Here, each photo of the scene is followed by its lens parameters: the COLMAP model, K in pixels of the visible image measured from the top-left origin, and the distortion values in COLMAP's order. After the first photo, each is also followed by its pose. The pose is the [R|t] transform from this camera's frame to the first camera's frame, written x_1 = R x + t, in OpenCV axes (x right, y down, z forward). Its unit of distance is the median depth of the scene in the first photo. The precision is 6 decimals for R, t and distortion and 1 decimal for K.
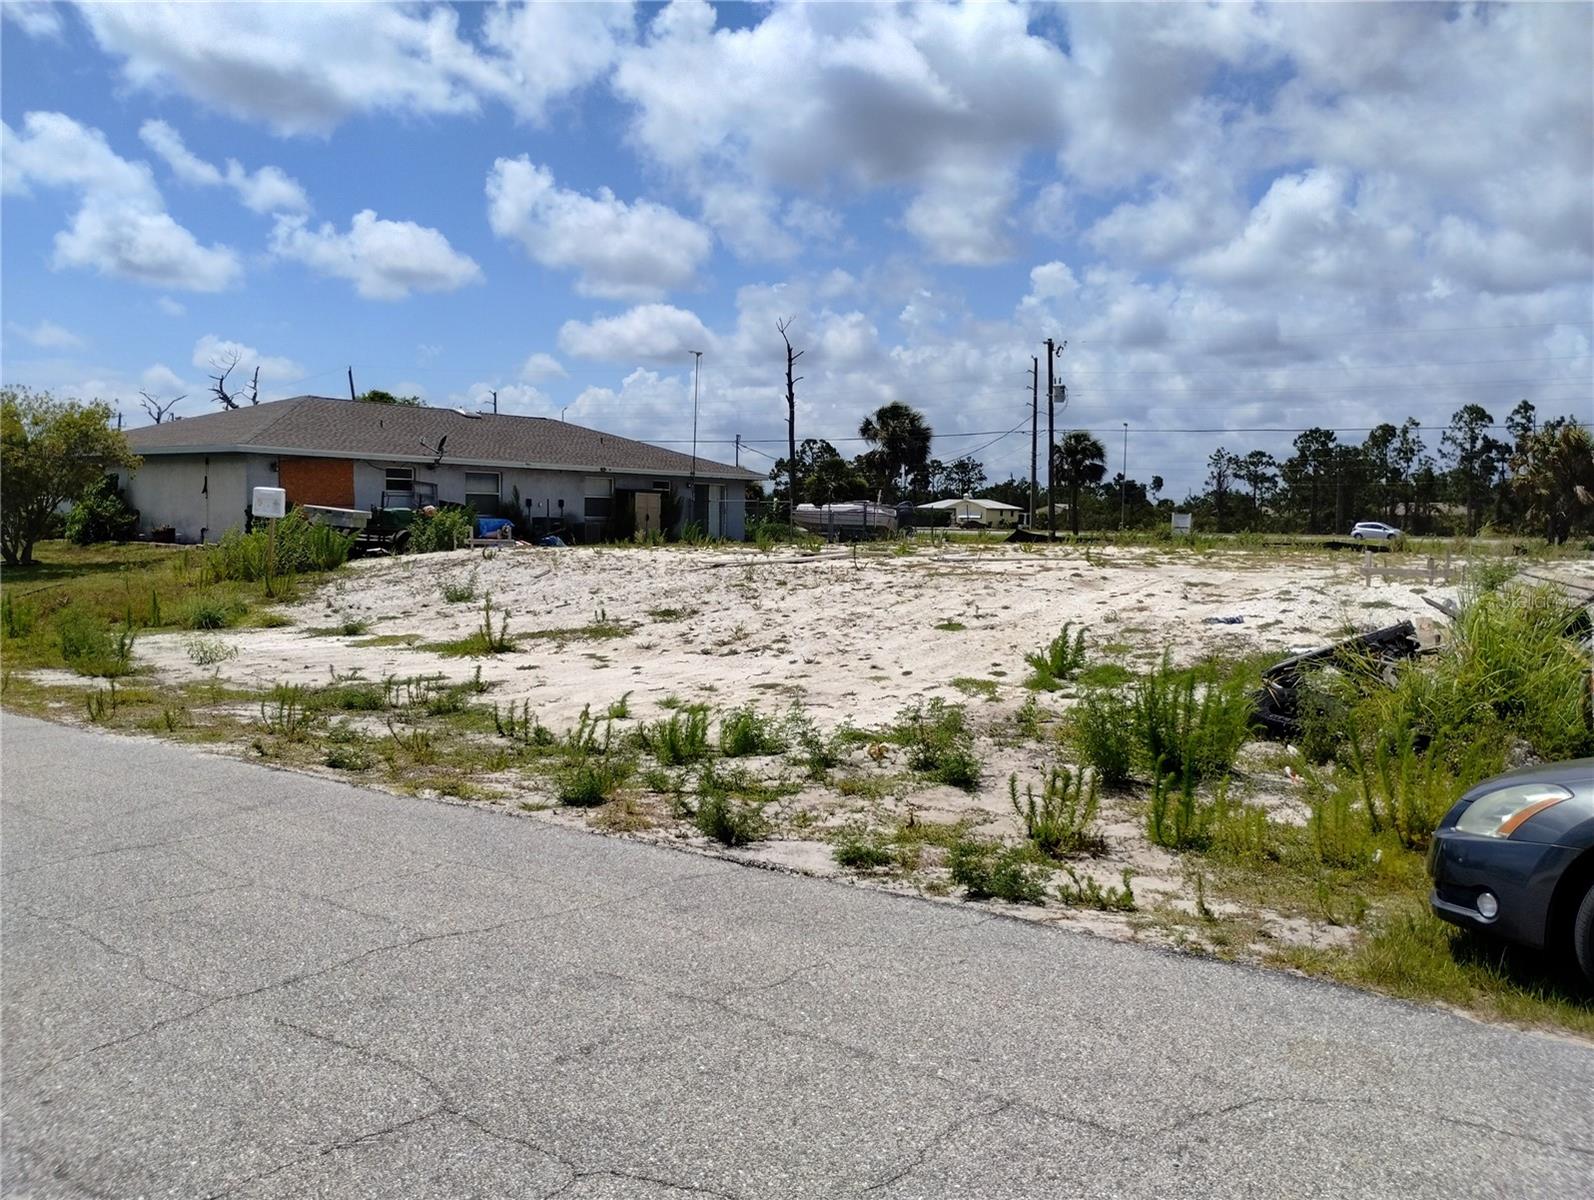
lens RADIAL K [[1368.3, 0, 784.1], [0, 1368.3, 608.2], [0, 0, 1]] dist [0.009637, 0.023452]
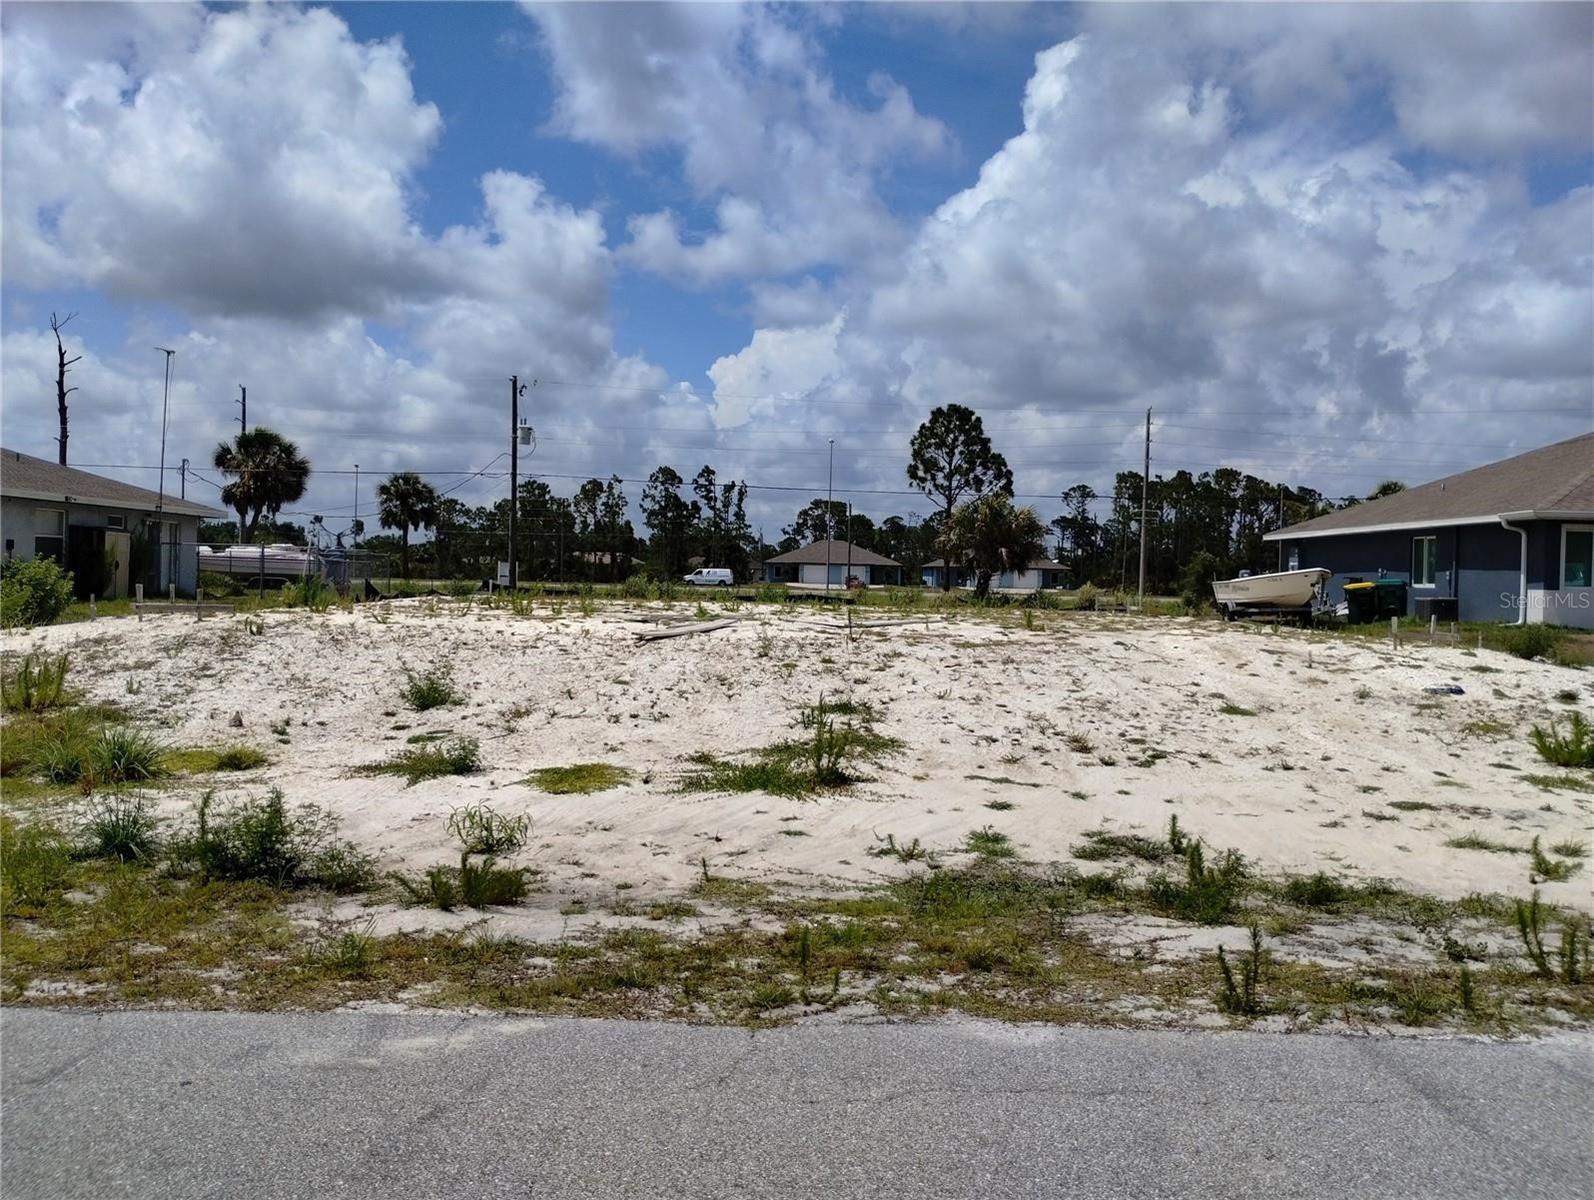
lens RADIAL K [[1368.3, 0, 784.5], [0, 1368.3, 604.5], [0, 0, 1]] dist [0.009637, 0.023452]
pose [[0.801351, -0.004133, 0.598181, -0.085524], [0.024644, 0.999355, -0.026110, -0.005410], [-0.597687, 0.035665, 0.800936, 0.062206]]
